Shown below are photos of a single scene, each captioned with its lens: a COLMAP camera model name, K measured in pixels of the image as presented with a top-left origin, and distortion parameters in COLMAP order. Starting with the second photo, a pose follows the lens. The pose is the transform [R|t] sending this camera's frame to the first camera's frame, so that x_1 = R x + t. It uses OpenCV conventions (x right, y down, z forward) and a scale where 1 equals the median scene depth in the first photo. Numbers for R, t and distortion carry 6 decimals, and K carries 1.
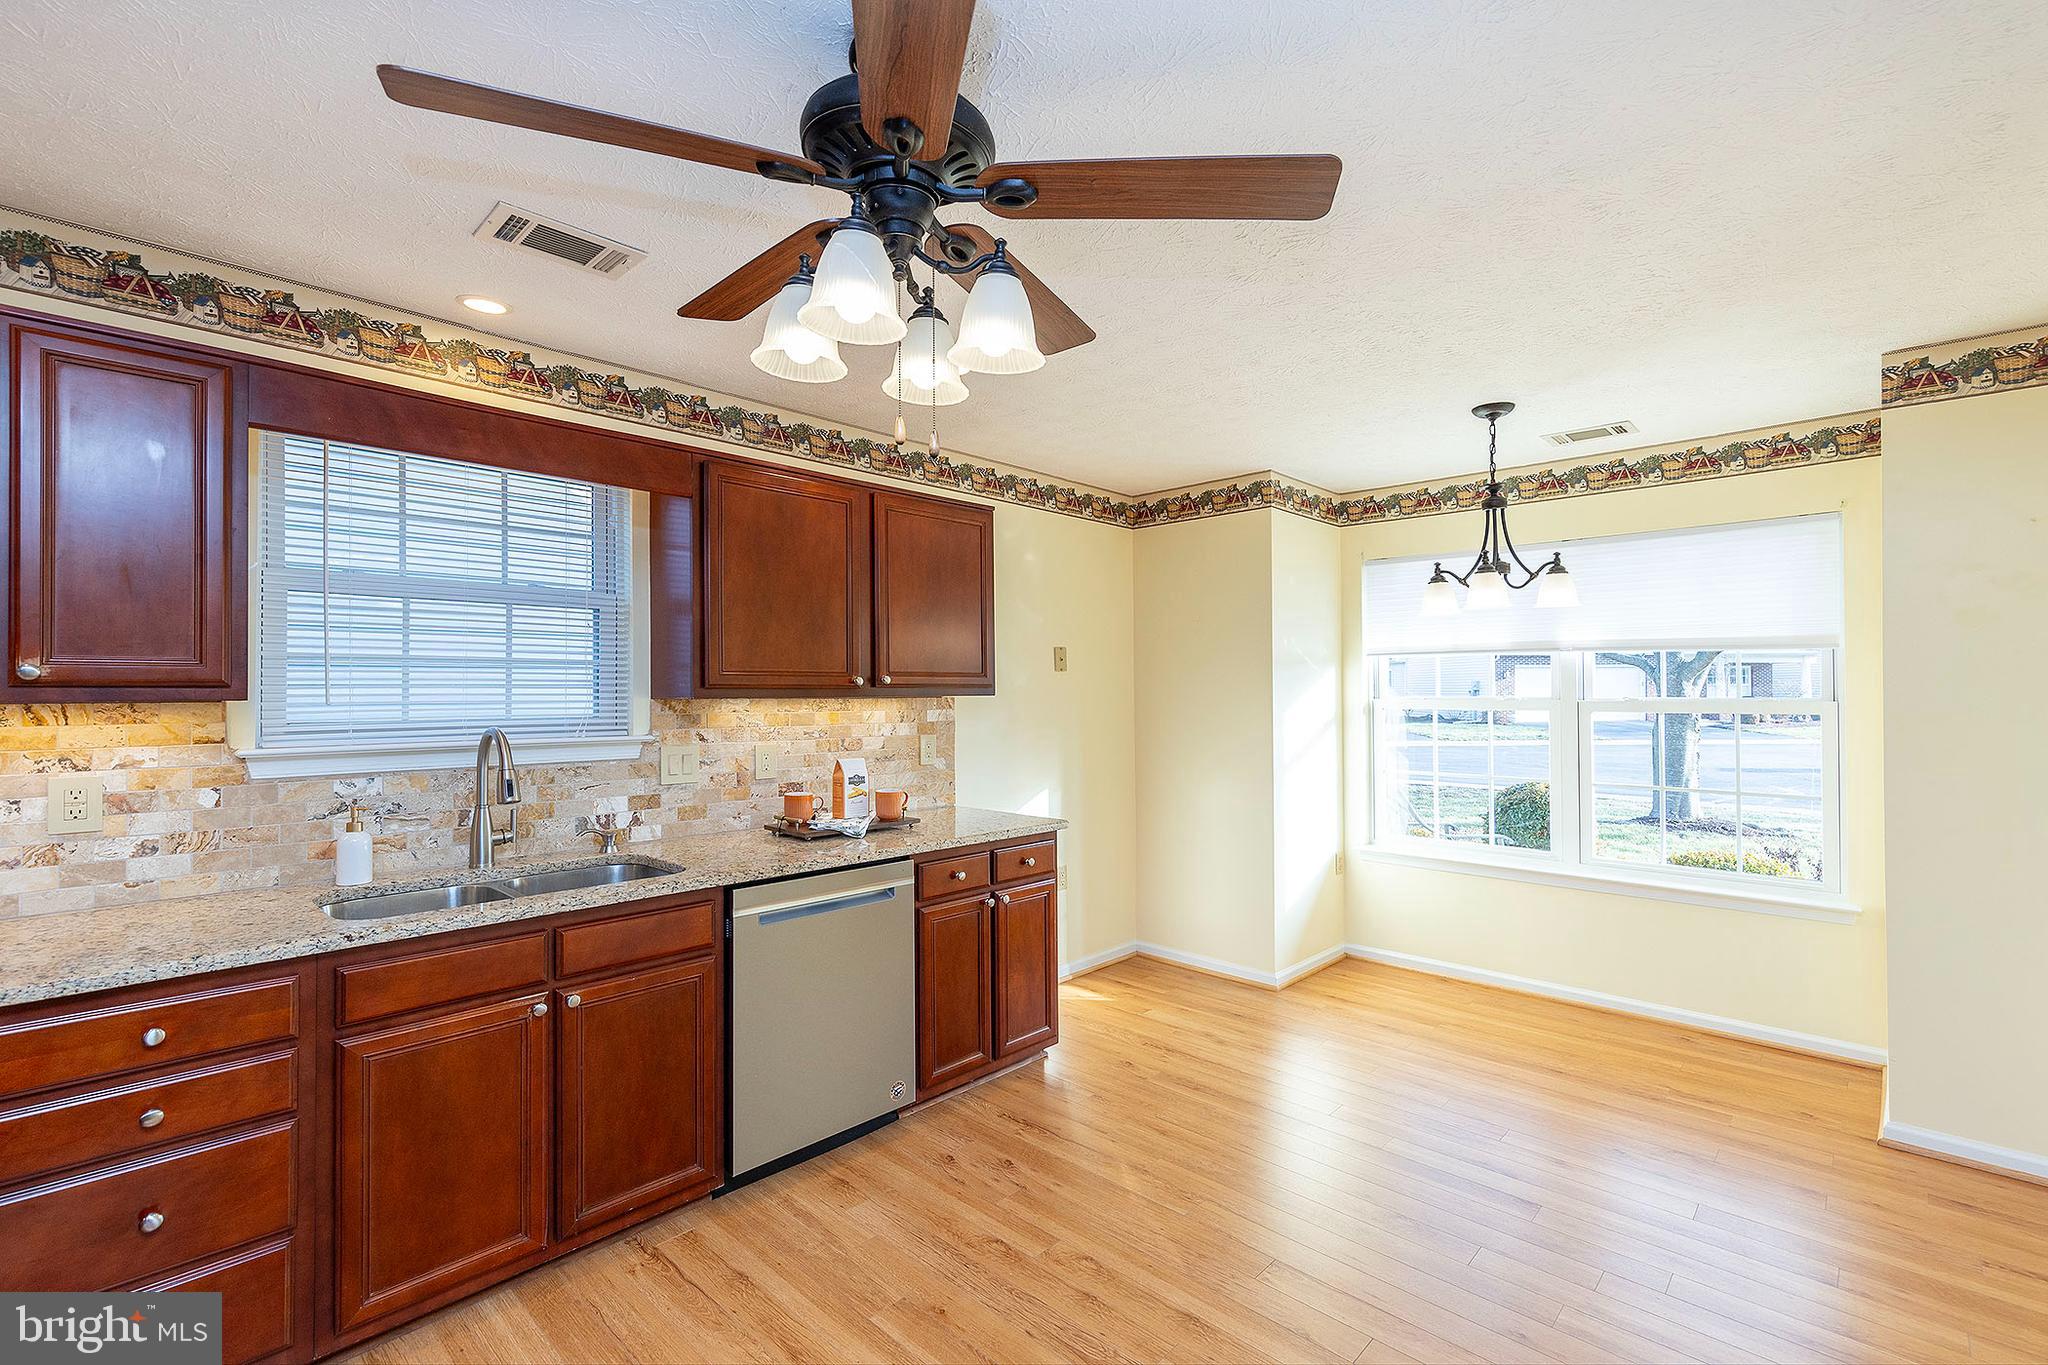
lens RADIAL K [[884.2, 0, 1029.4], [0, 884.2, 695.4], [0, 0, 1]] dist [0.013070, -0.002166]
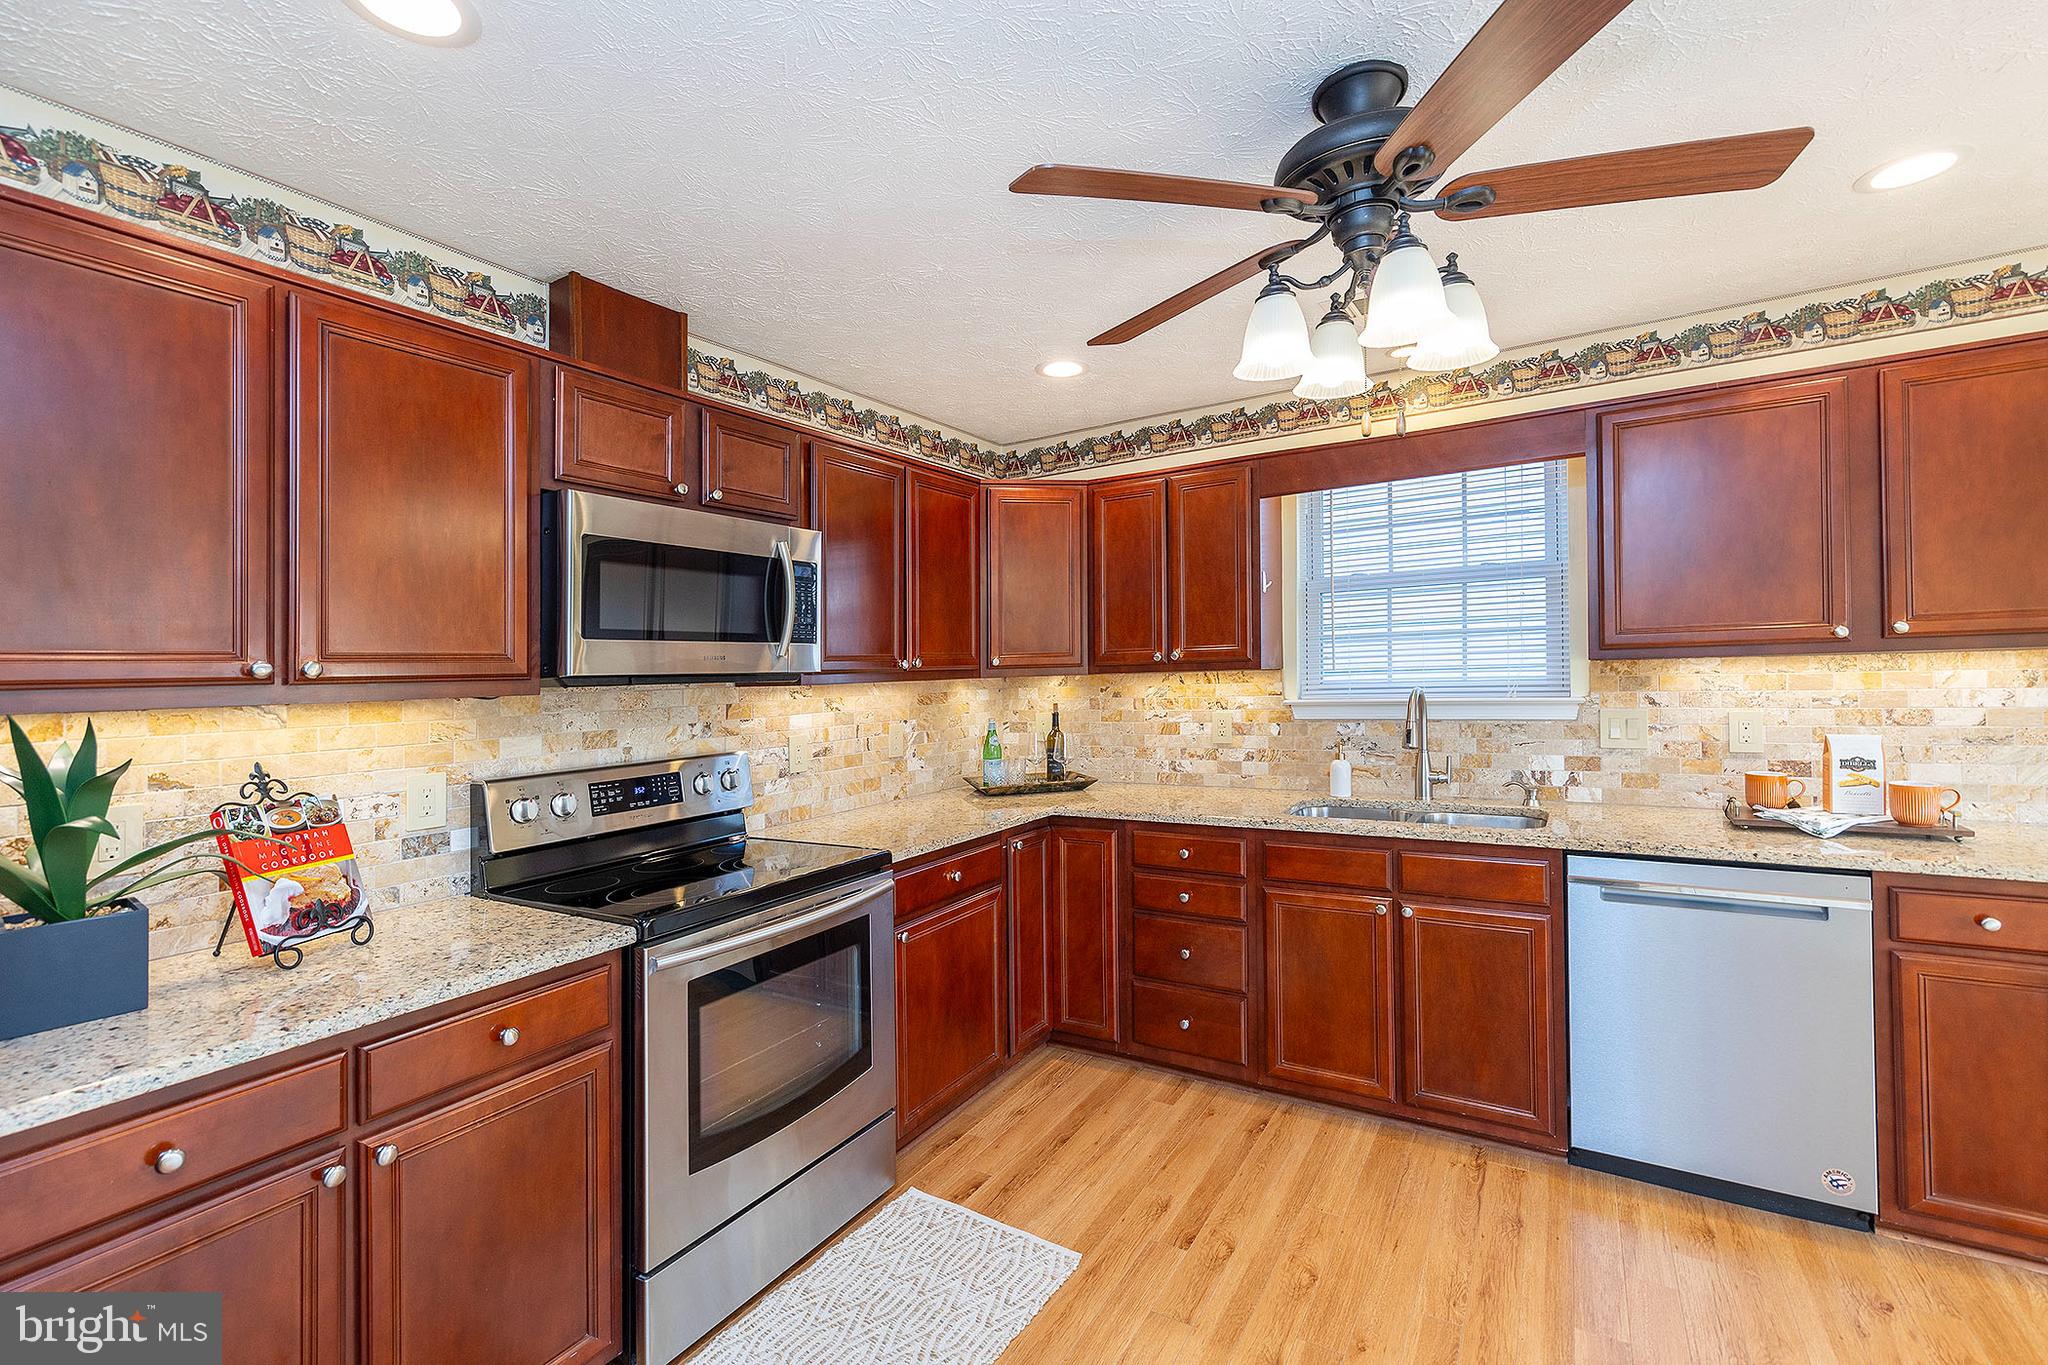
lens RADIAL K [[884.2, 0, 1044.2], [0, 884.2, 670.4], [0, 0, 1]] dist [0.013070, -0.002166]
pose [[0.224146, -0.005032, -0.974543, 0.399158], [0.026963, 0.999636, 0.001040, -0.002712], [0.974183, -0.026509, 0.224200, 0.174918]]
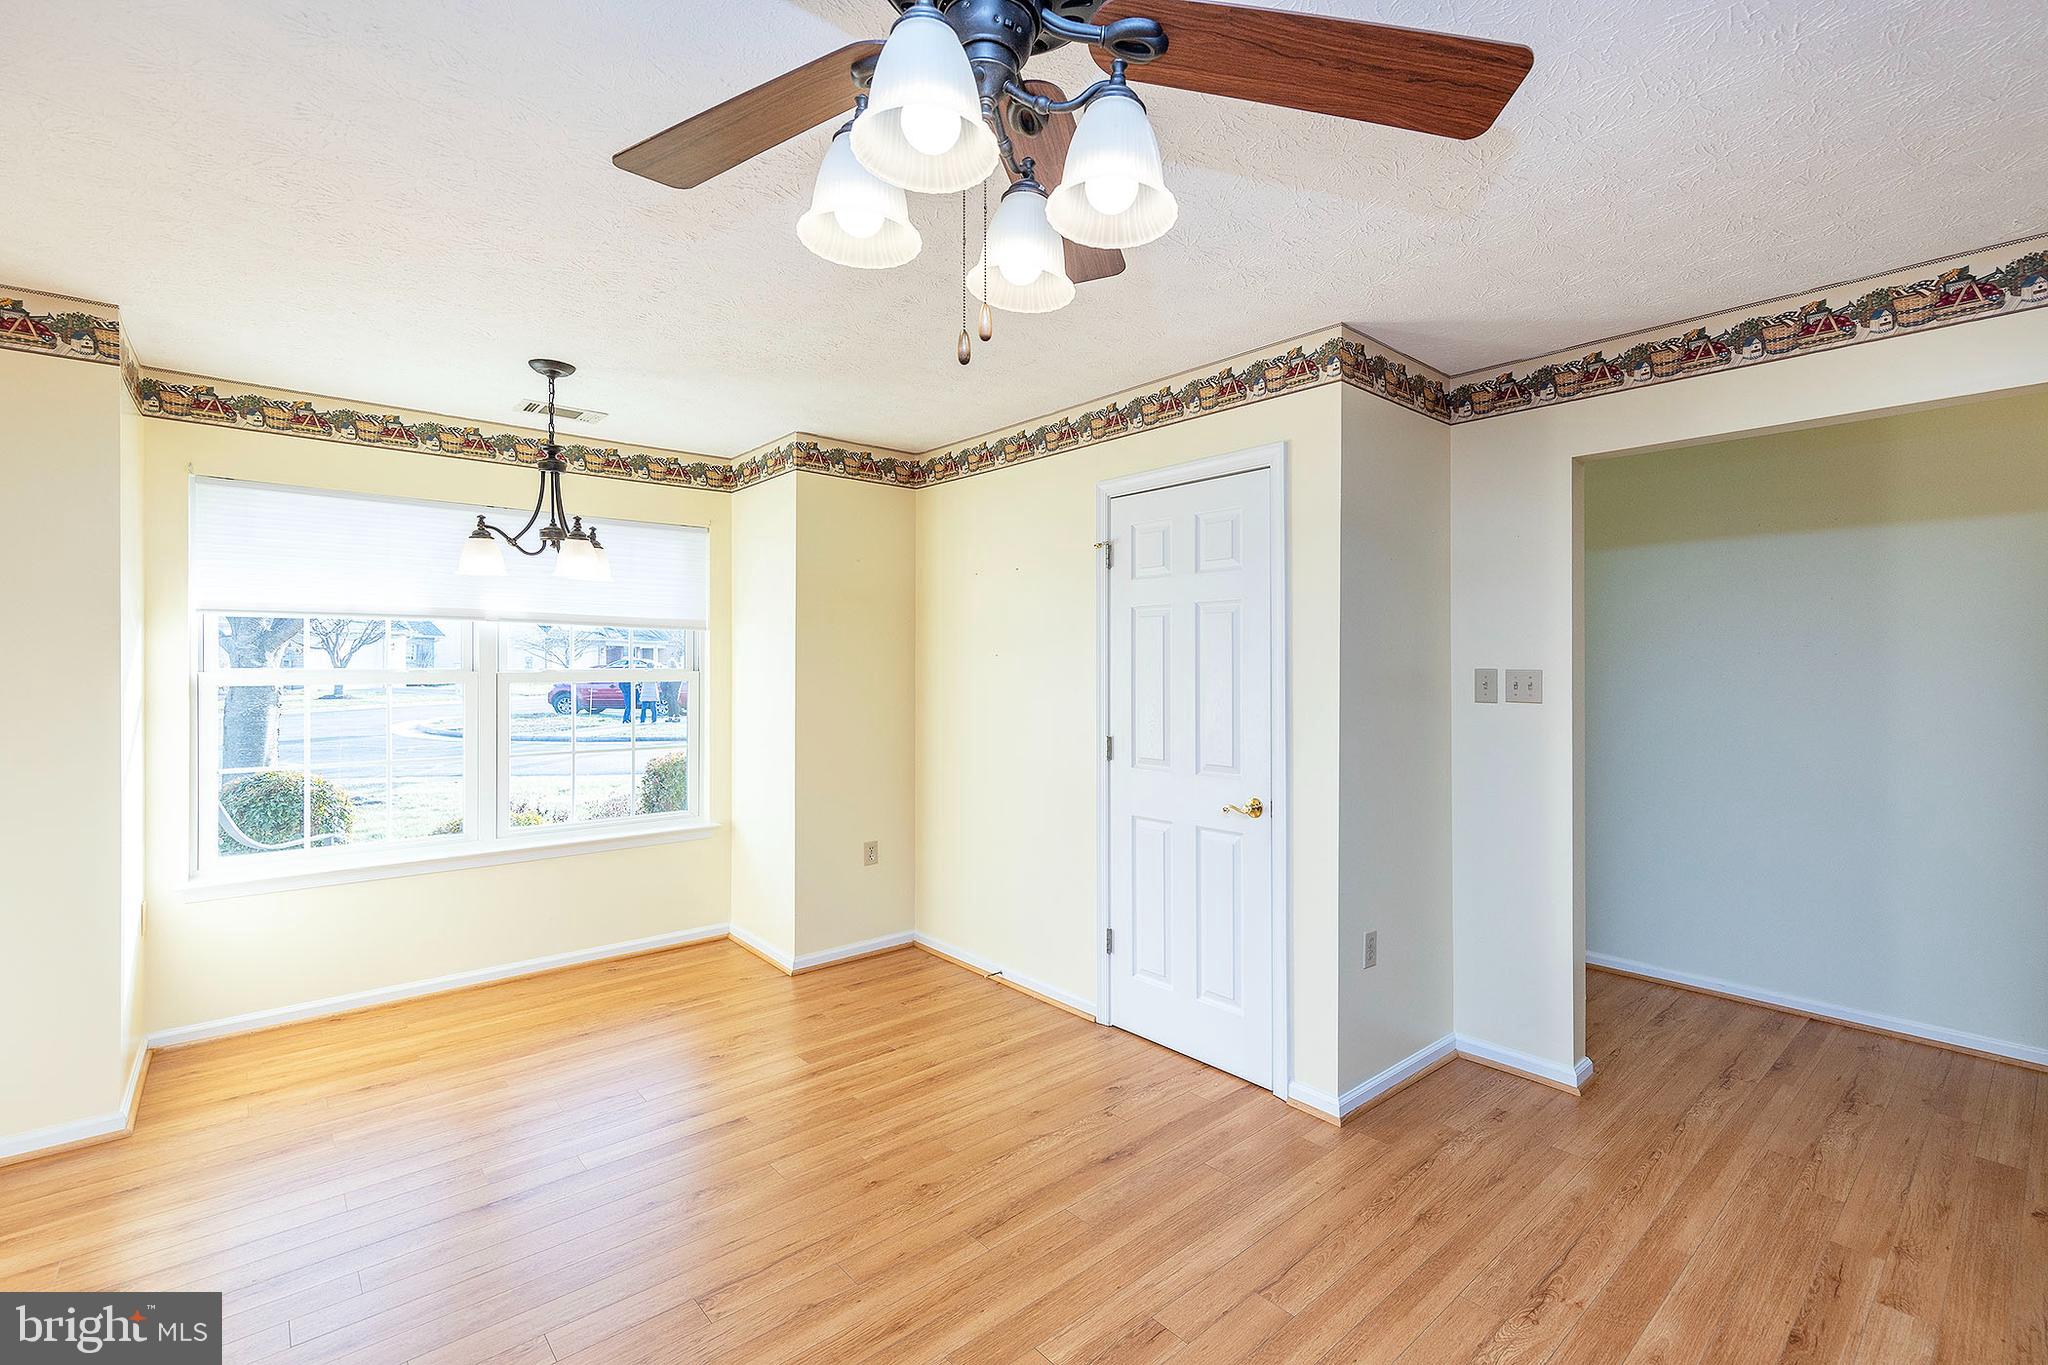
lens RADIAL K [[884.2, 0, 1090.1], [0, 884.2, 679.5], [0, 0, 1]] dist [0.013070, -0.002166]
pose [[0.071418, -0.013286, 0.997358, -0.456345], [-0.000739, 0.999910, 0.013372, -0.000081], [-0.997446, -0.001692, 0.071401, 0.412788]]
